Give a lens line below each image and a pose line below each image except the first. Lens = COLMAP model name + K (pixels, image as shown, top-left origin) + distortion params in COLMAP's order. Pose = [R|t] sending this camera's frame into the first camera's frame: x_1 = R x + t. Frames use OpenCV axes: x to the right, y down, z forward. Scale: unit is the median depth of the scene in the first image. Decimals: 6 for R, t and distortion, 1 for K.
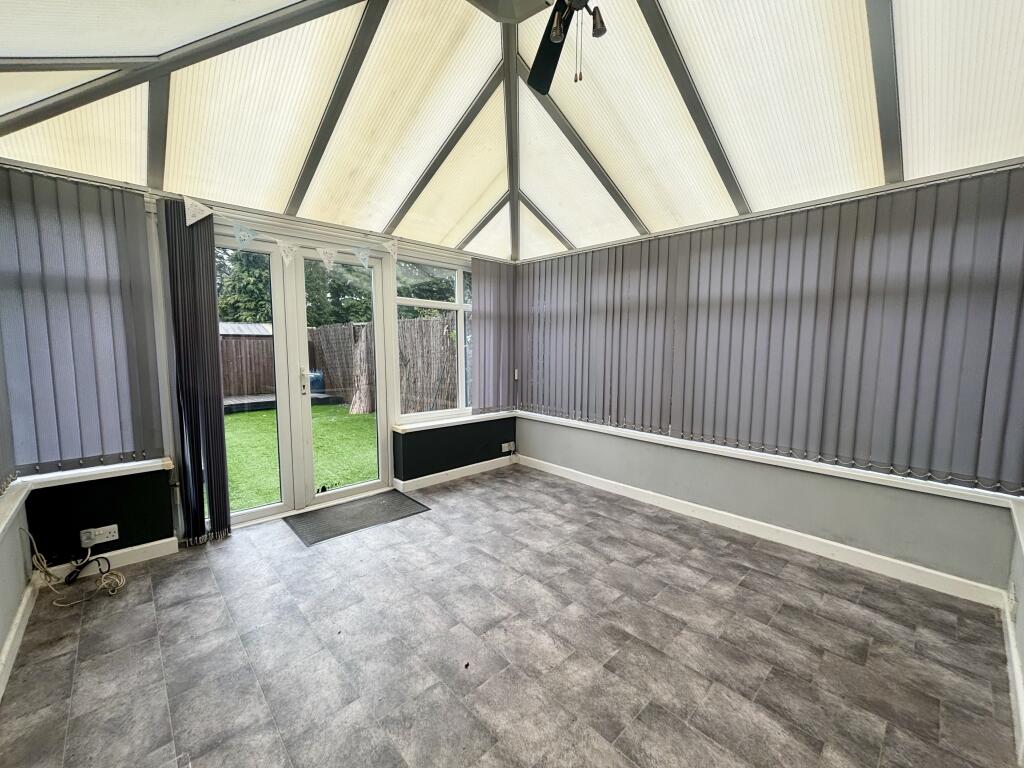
lens RADIAL K [[415.5, 0, 512.2], [0, 415.5, 387.8], [0, 0, 1]] dist [0.002532, -0.000586]
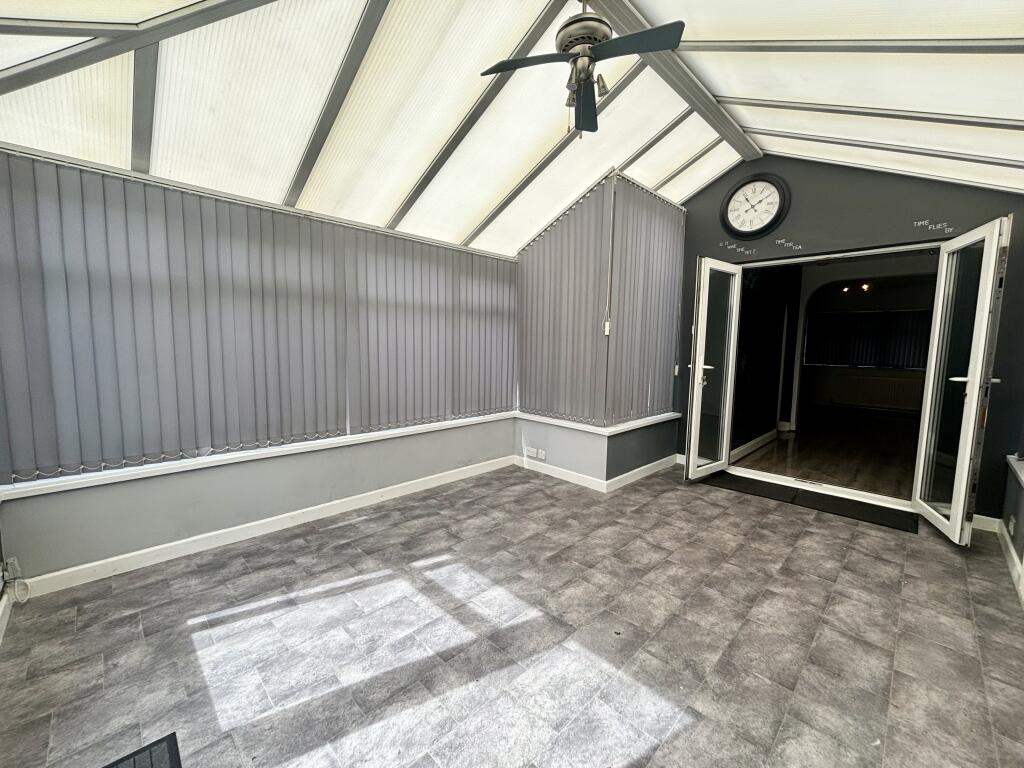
lens RADIAL K [[415.5, 0, 527.8], [0, 415.5, 360.5], [0, 0, 1]] dist [0.002532, -0.000586]
pose [[-0.055499, -0.043597, 0.997506, -0.359298], [0.077830, 0.995818, 0.047854, -0.040146], [-0.995421, 0.080292, -0.051874, 0.380614]]
